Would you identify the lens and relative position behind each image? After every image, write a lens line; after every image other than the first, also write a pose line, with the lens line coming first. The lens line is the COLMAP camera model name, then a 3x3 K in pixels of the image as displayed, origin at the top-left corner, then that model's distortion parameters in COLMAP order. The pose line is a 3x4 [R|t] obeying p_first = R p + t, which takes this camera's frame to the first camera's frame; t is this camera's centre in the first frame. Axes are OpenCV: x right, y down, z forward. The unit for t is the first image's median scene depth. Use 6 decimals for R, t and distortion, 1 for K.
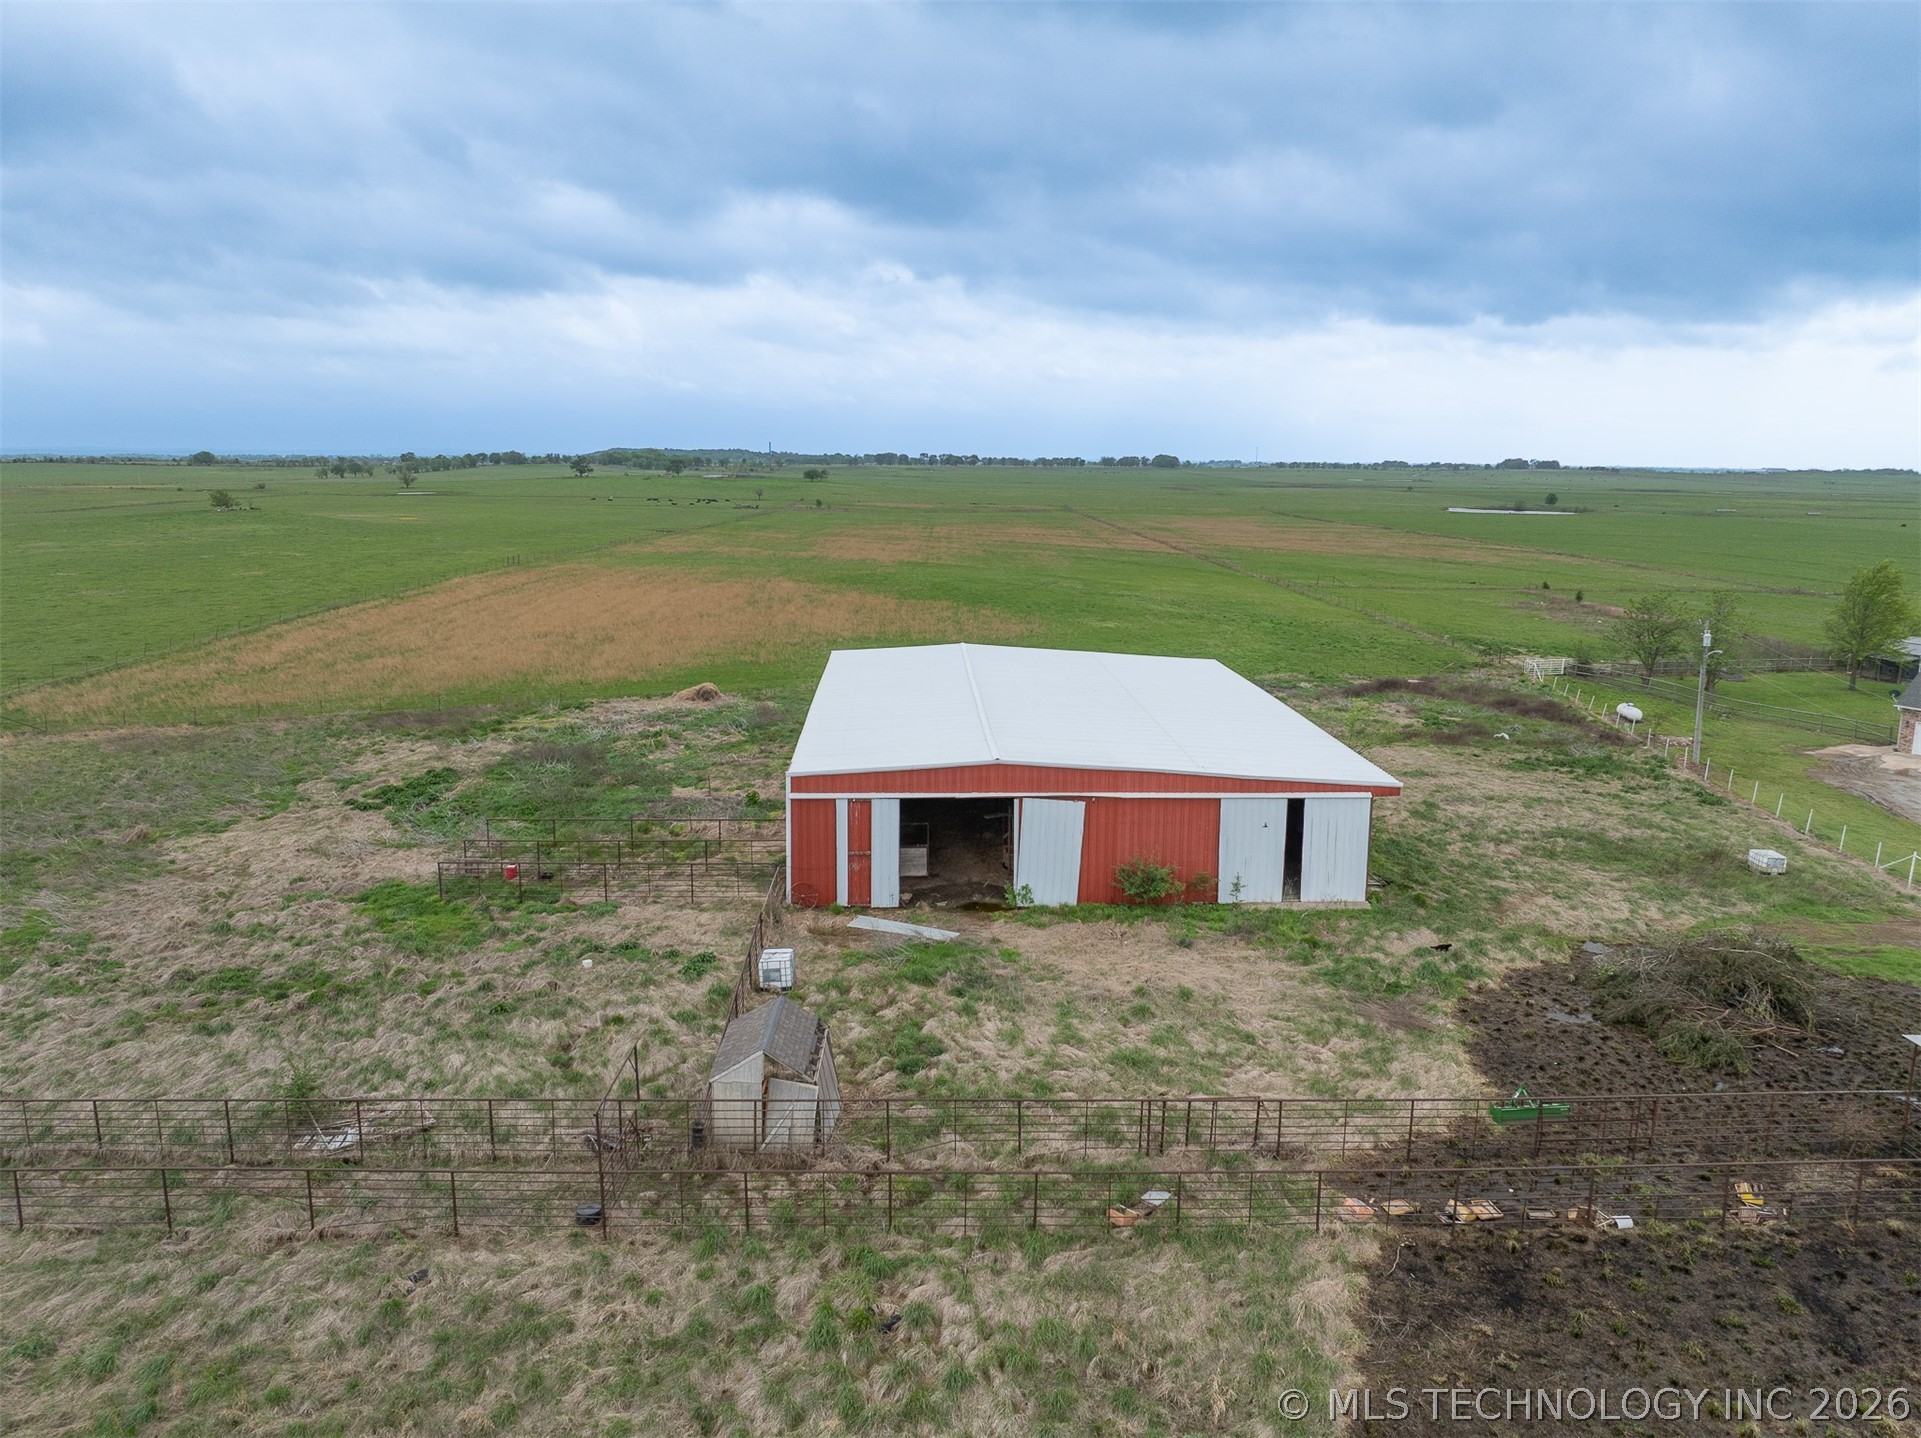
lens RADIAL K [[1349.6, 0, 960.5], [0, 1349.6, 719.0], [0, 0, 1]] dist [-0.040908, 0.005427]
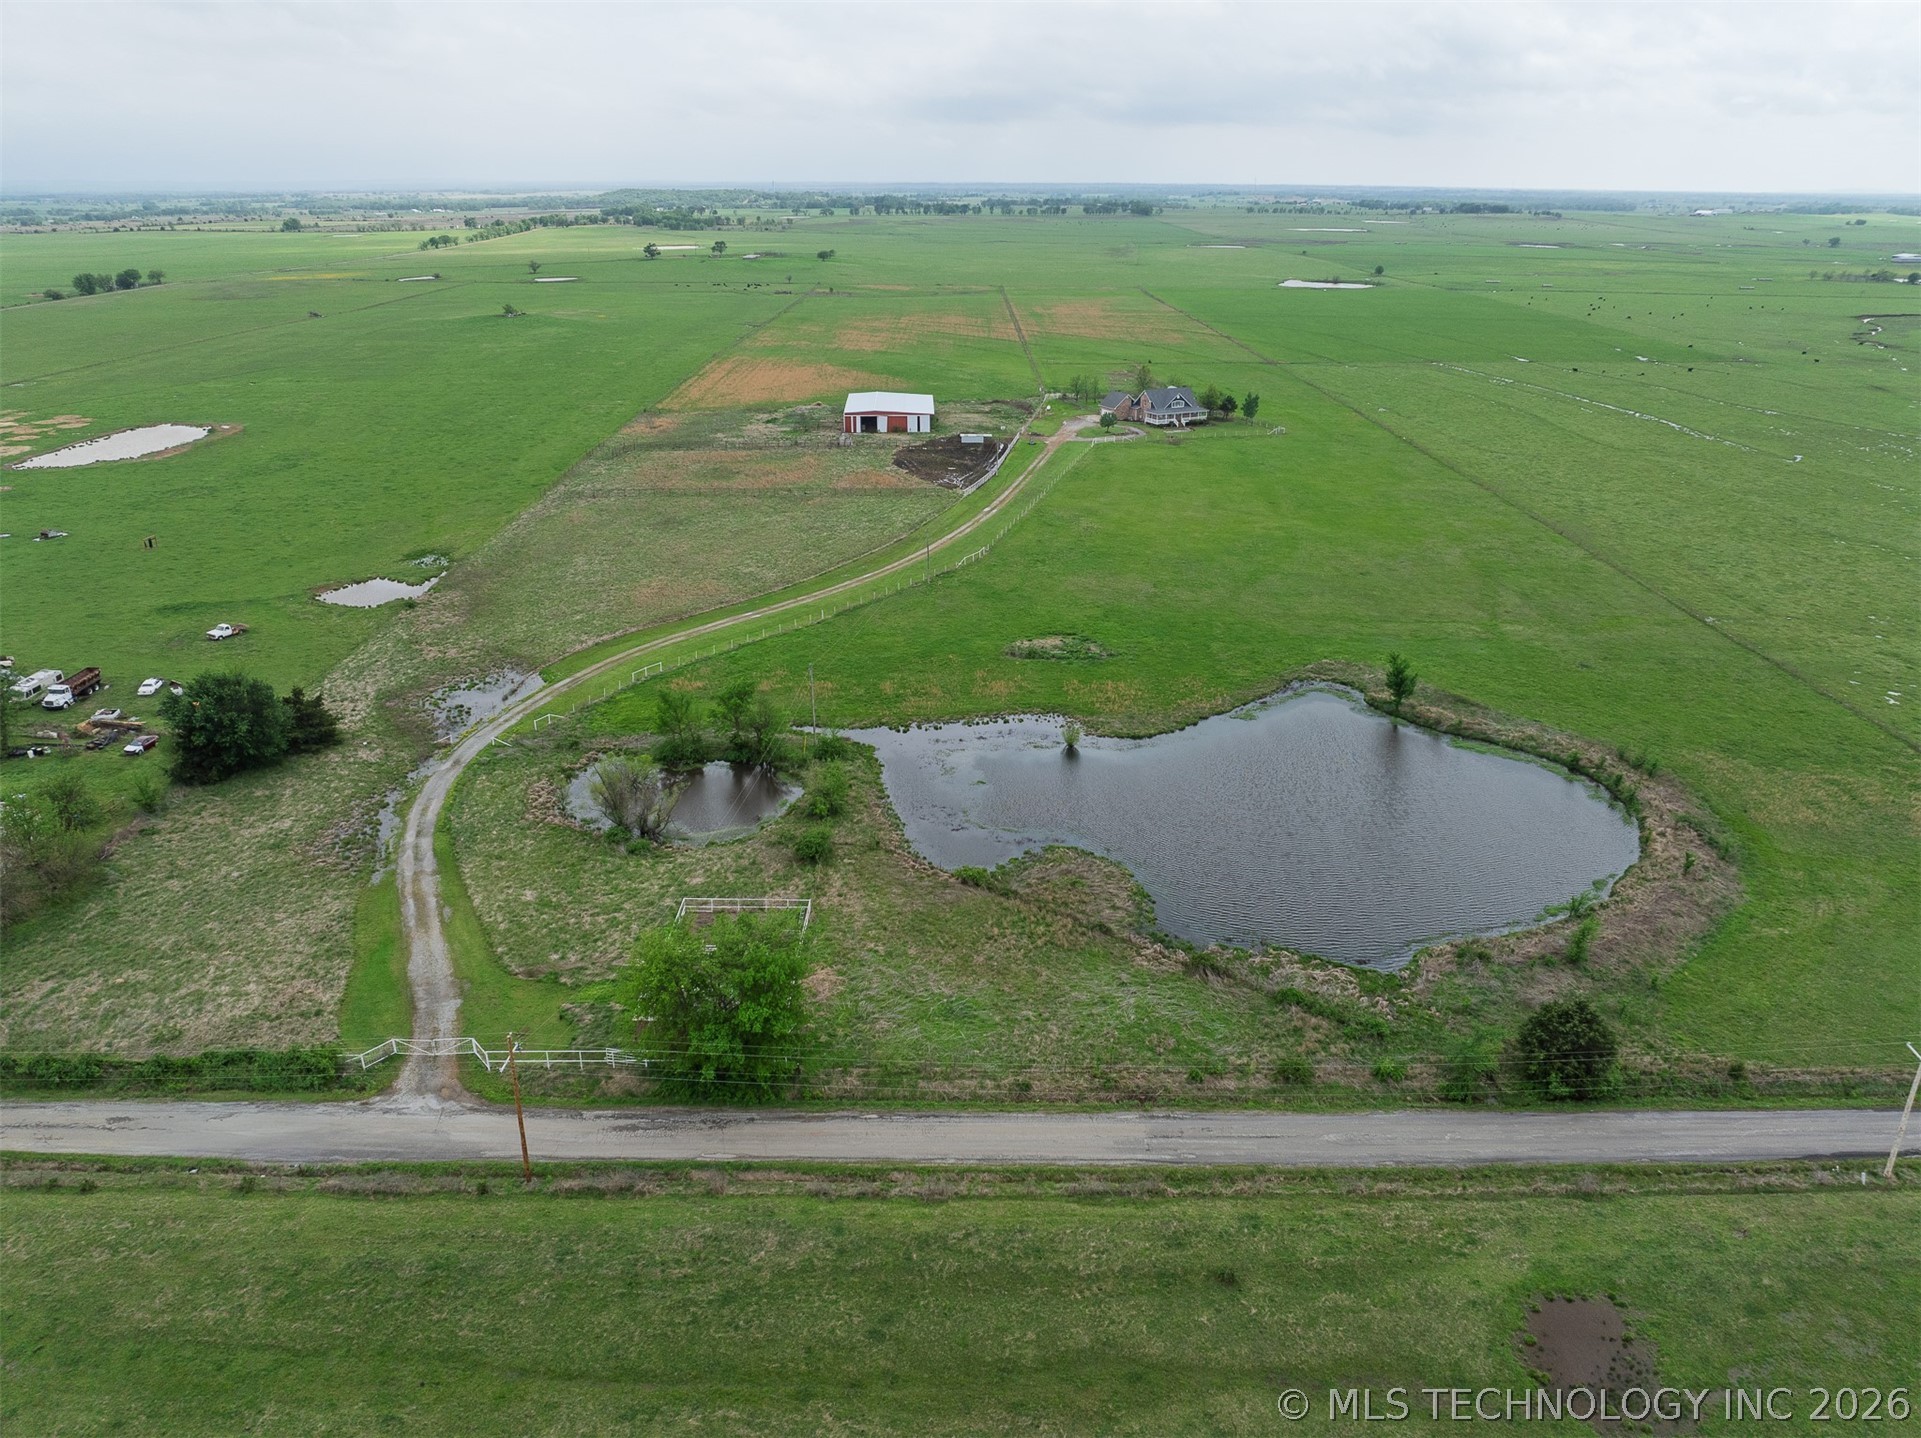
lens RADIAL K [[1339.3, 0, 960.5], [0, 1339.3, 719.0], [0, 0, 1]] dist [-0.040117, -0.004364]
pose [[0.999978, -0.003312, -0.005662, 0.523478], [0.004340, 0.981271, 0.192586, 0.277548], [0.004918, -0.192606, 0.981264, -6.274396]]
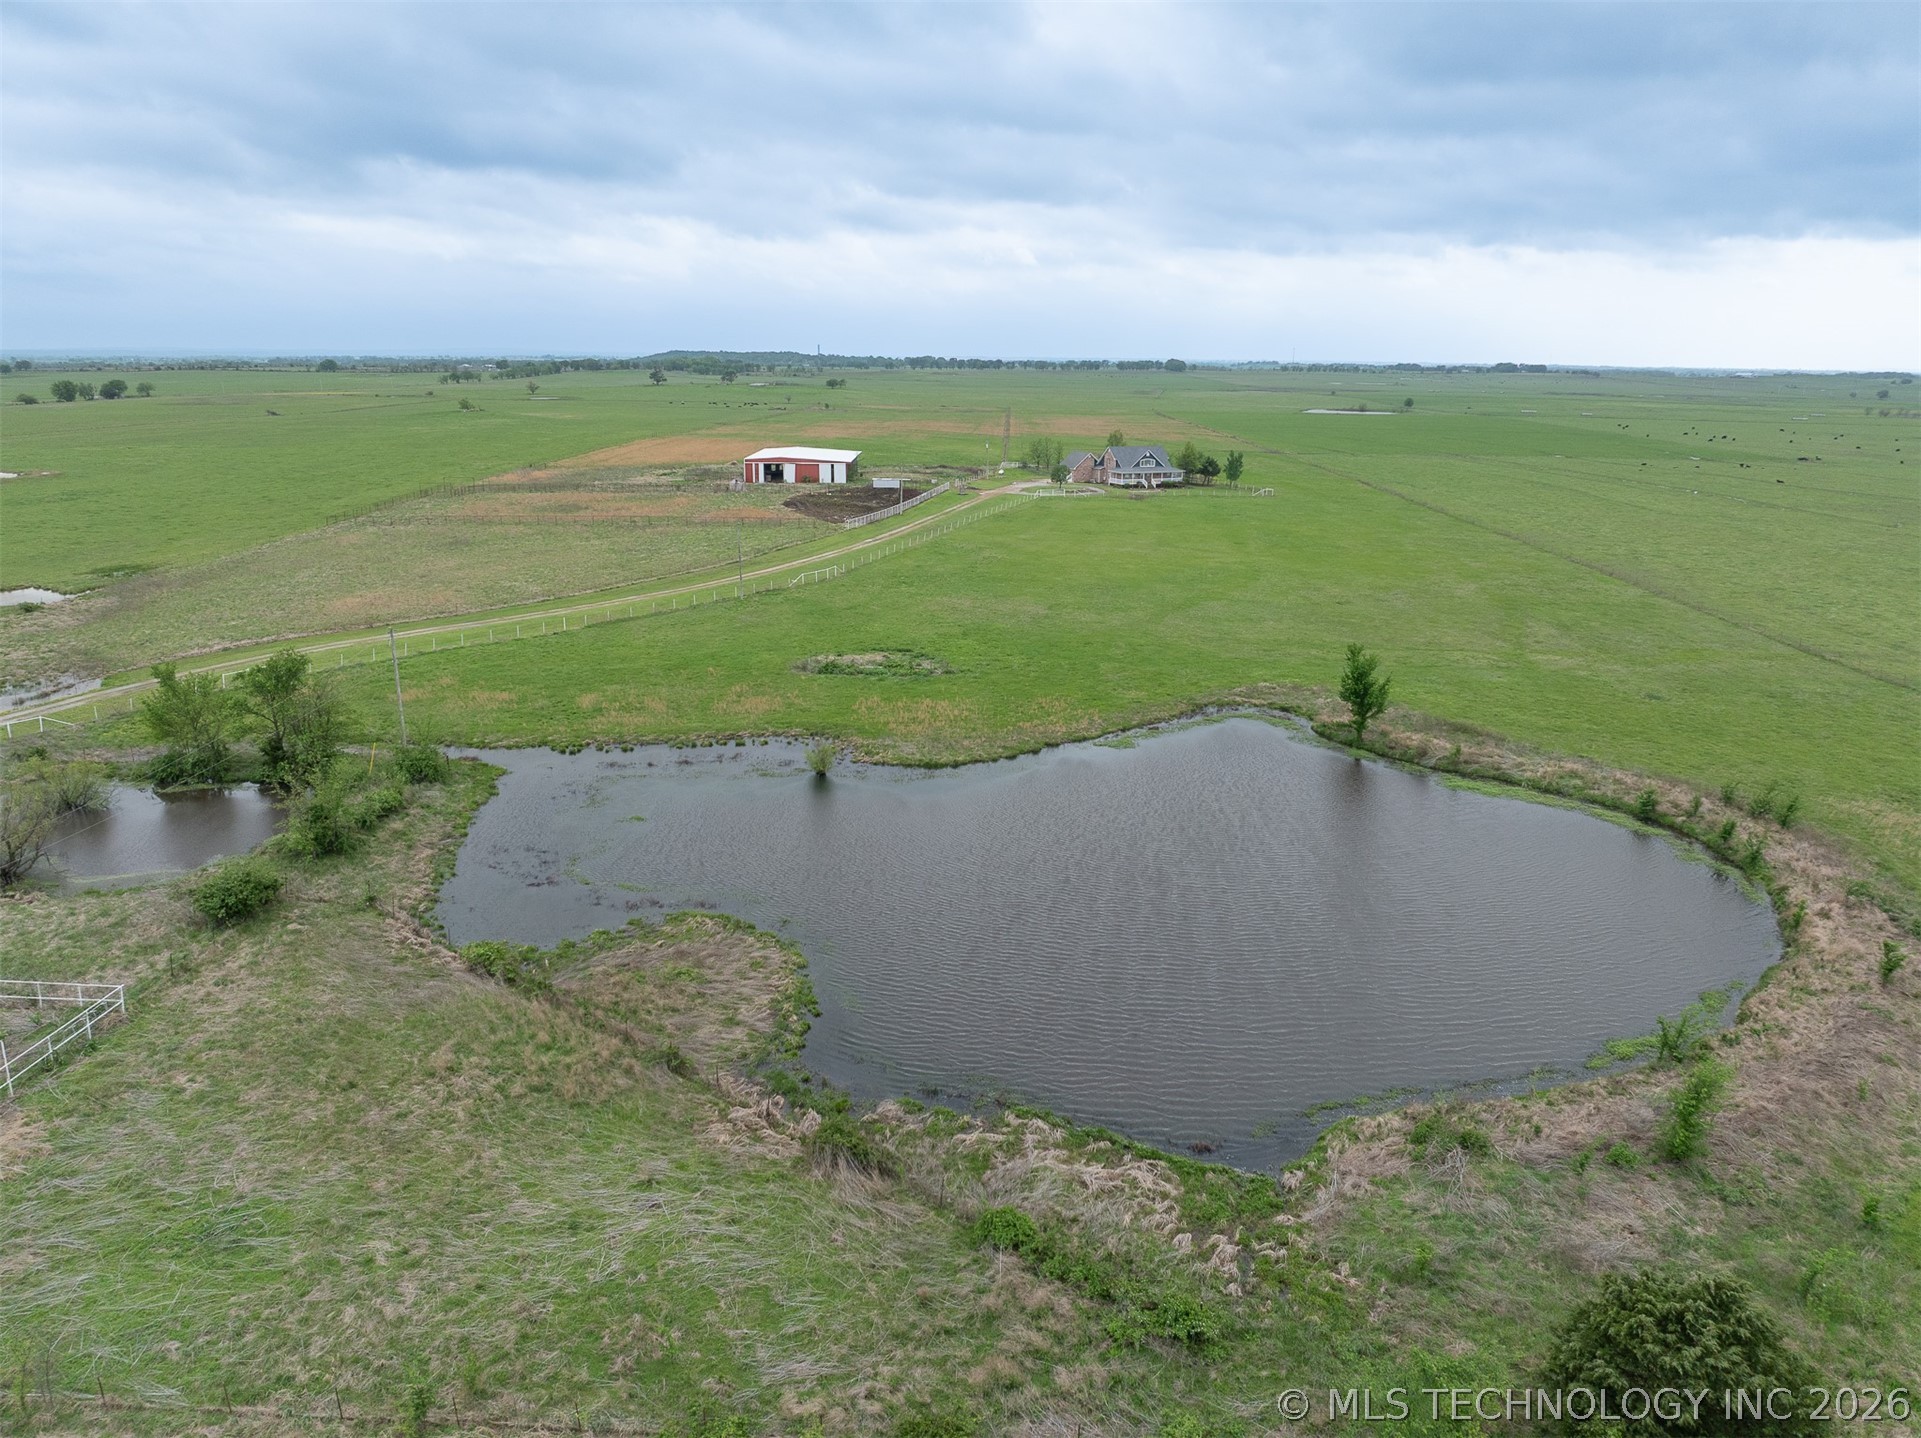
lens RADIAL K [[1341.1, 0, 960.5], [0, 1341.1, 719.0], [0, 0, 1]] dist [-0.054295, 0.030501]
pose [[0.999177, 0.010536, -0.039171, 1.092360], [-0.007611, 0.997223, 0.074085, 0.759116], [0.039843, -0.073726, 0.996482, -5.026315]]
